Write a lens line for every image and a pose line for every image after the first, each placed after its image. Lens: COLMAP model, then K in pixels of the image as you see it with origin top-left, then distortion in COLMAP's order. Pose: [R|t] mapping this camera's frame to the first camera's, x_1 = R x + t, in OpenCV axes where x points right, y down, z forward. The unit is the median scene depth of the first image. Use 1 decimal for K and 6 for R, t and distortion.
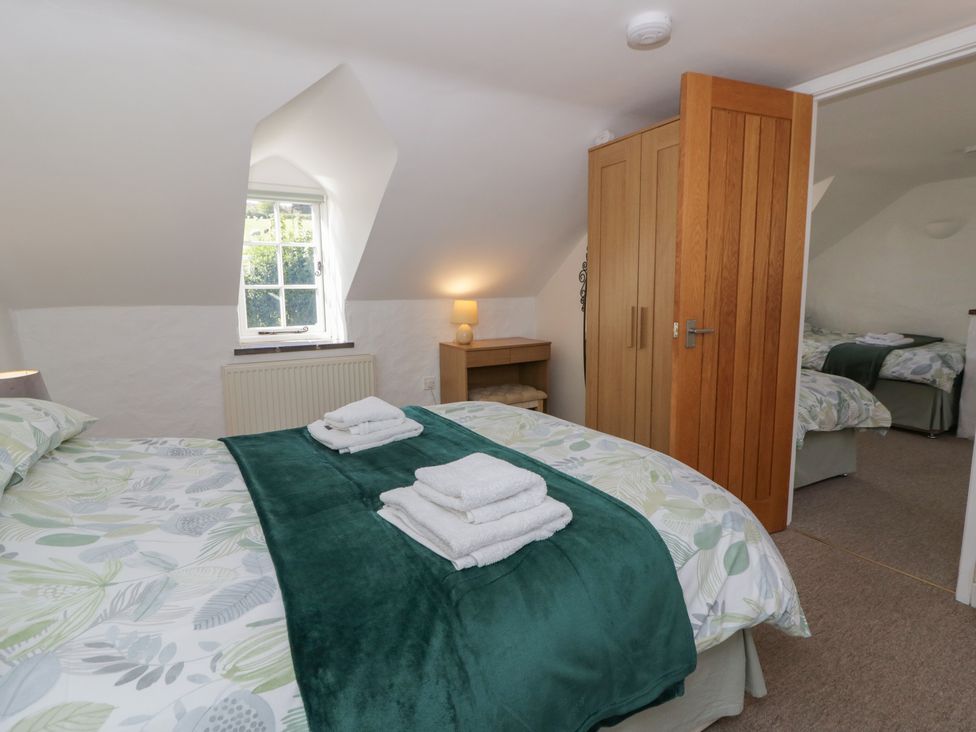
lens RADIAL K [[525.4, 0, 489.4], [0, 525.4, 353.5], [0, 0, 1]] dist [-0.000551, -0.009489]
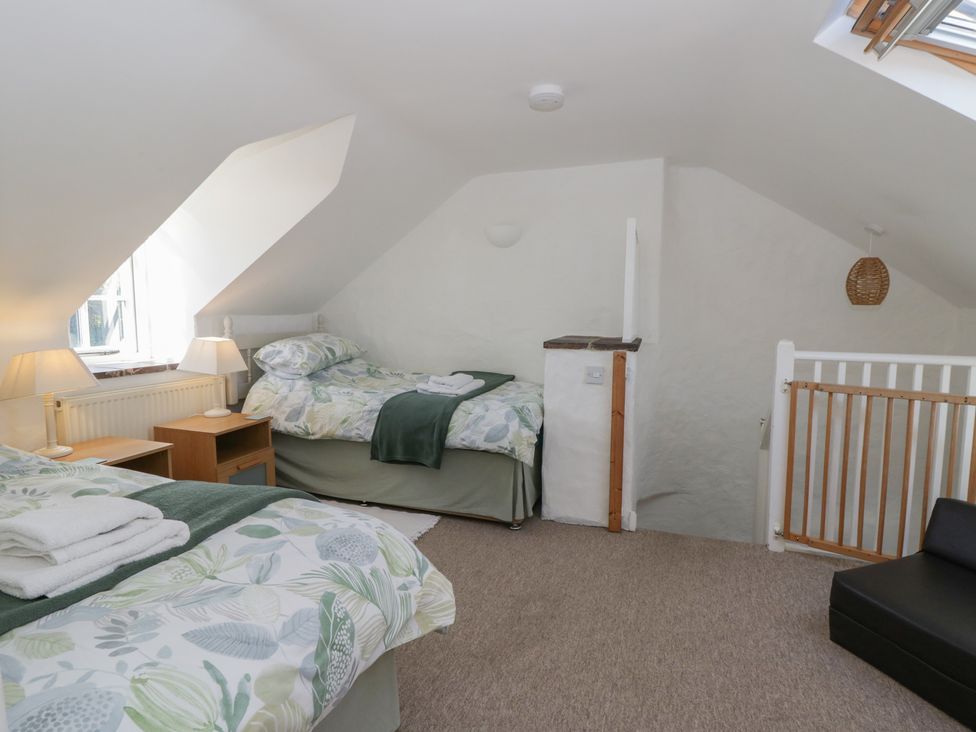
lens RADIAL K [[525.4, 0, 490.6], [0, 525.4, 366.0], [0, 0, 1]] dist [-0.000551, -0.009489]
pose [[0.769993, -0.058938, 0.635325, 0.401690], [0.070816, 0.997467, 0.006707, -0.058776], [-0.634111, 0.039826, 0.772216, 0.485931]]
